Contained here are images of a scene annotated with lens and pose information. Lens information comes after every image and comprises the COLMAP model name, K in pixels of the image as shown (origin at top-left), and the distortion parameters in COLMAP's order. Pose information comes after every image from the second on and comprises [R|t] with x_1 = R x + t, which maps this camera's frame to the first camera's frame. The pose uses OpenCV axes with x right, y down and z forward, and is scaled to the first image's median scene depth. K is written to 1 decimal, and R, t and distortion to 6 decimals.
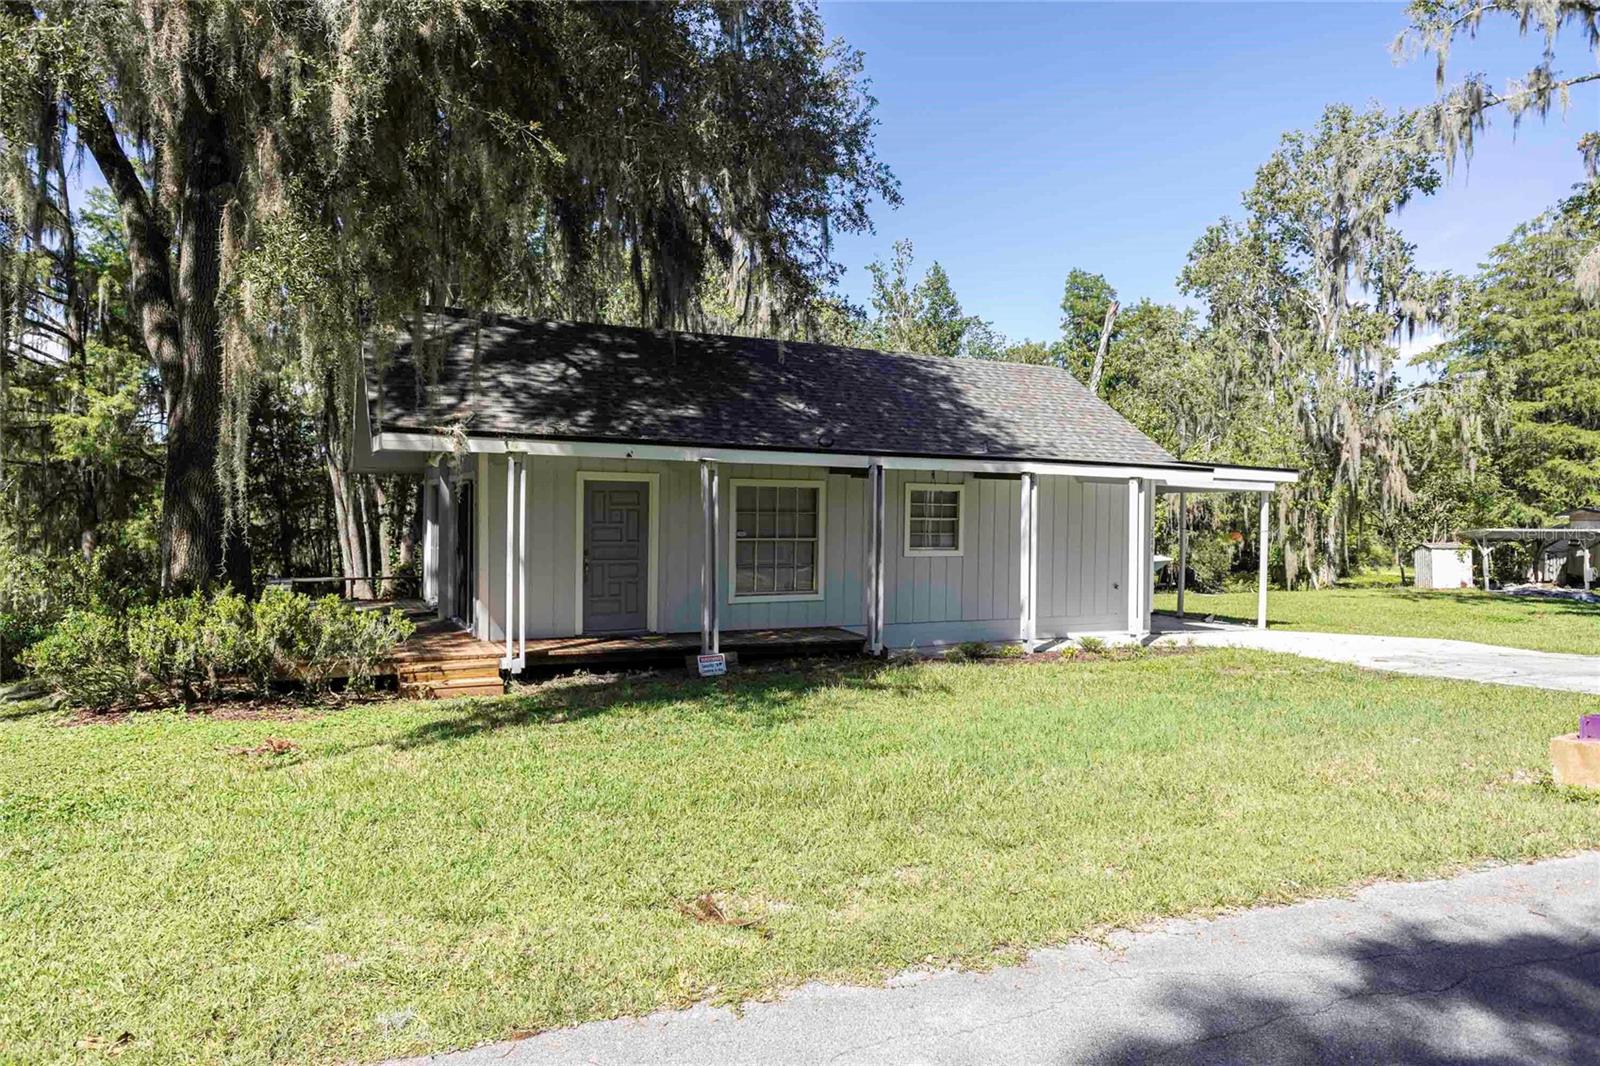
lens RADIAL K [[986.5, 0, 800.0], [0, 986.5, 533.0], [0, 0, 1]] dist [-0.006160, -0.012229]
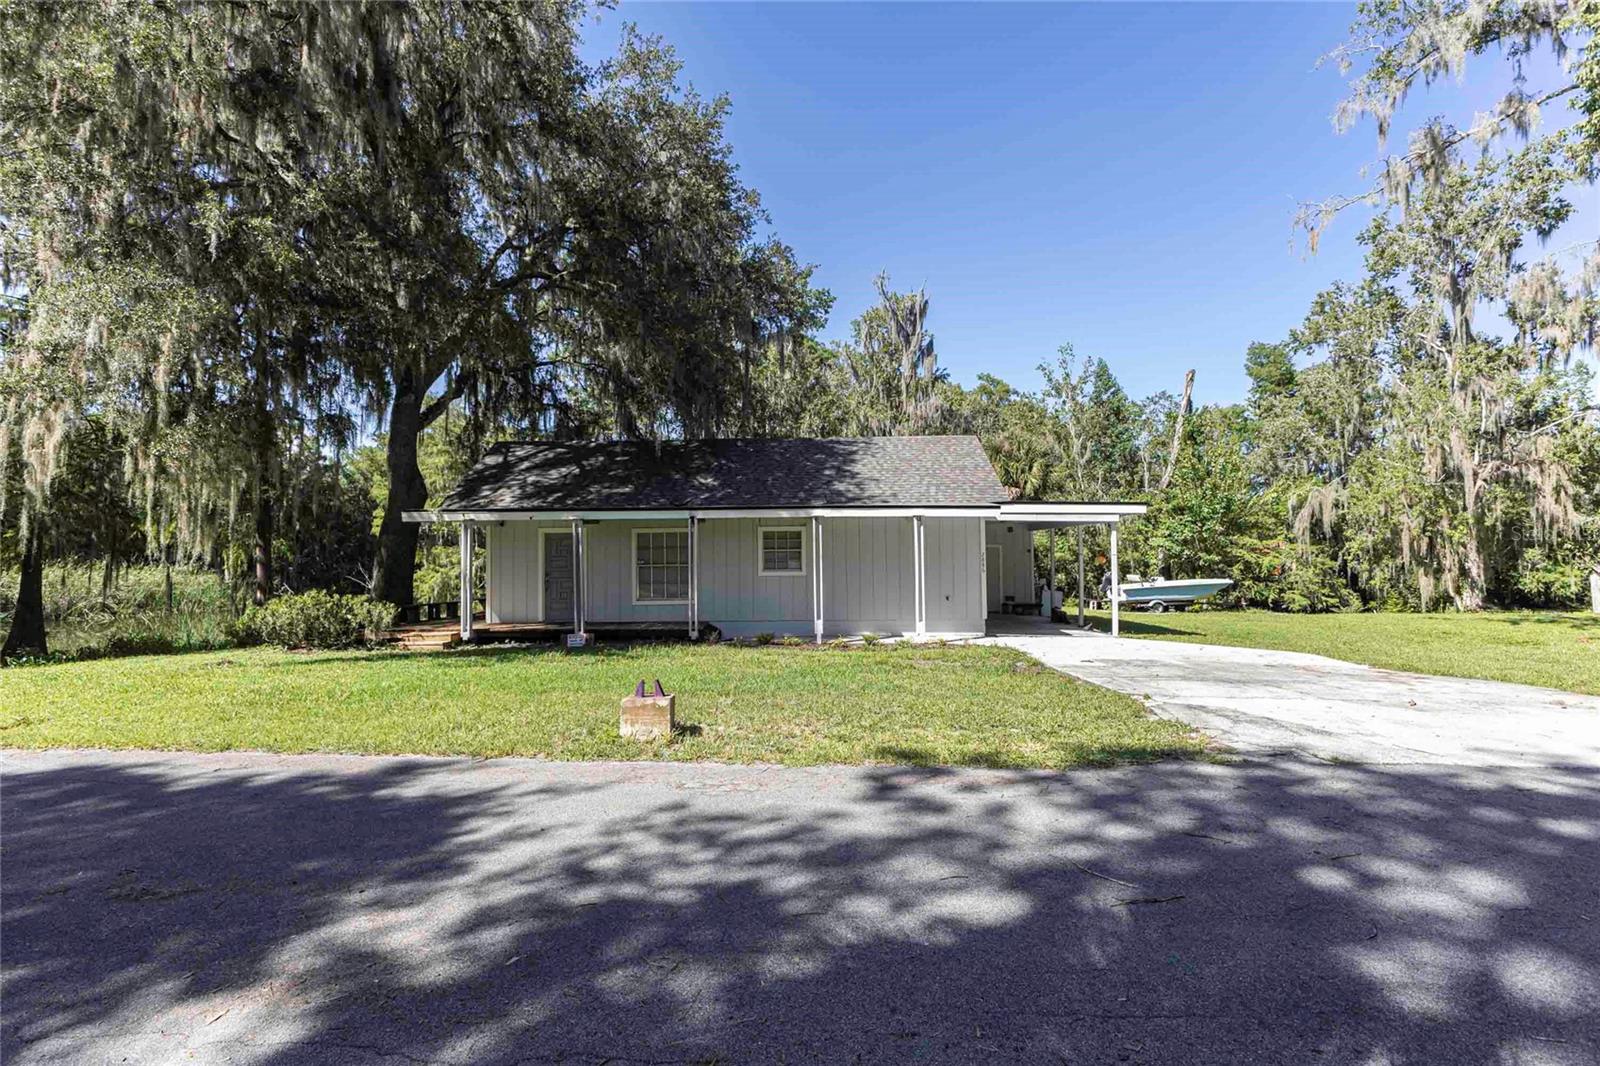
lens RADIAL K [[675.2, 0, 797.0], [0, 675.2, 533.5], [0, 0, 1]] dist [-0.003179, -0.000143]
pose [[0.894453, -0.035156, -0.445779, 0.570579], [0.011269, 0.998360, -0.056122, 0.015814], [0.447021, 0.045175, 0.893382, 0.103351]]
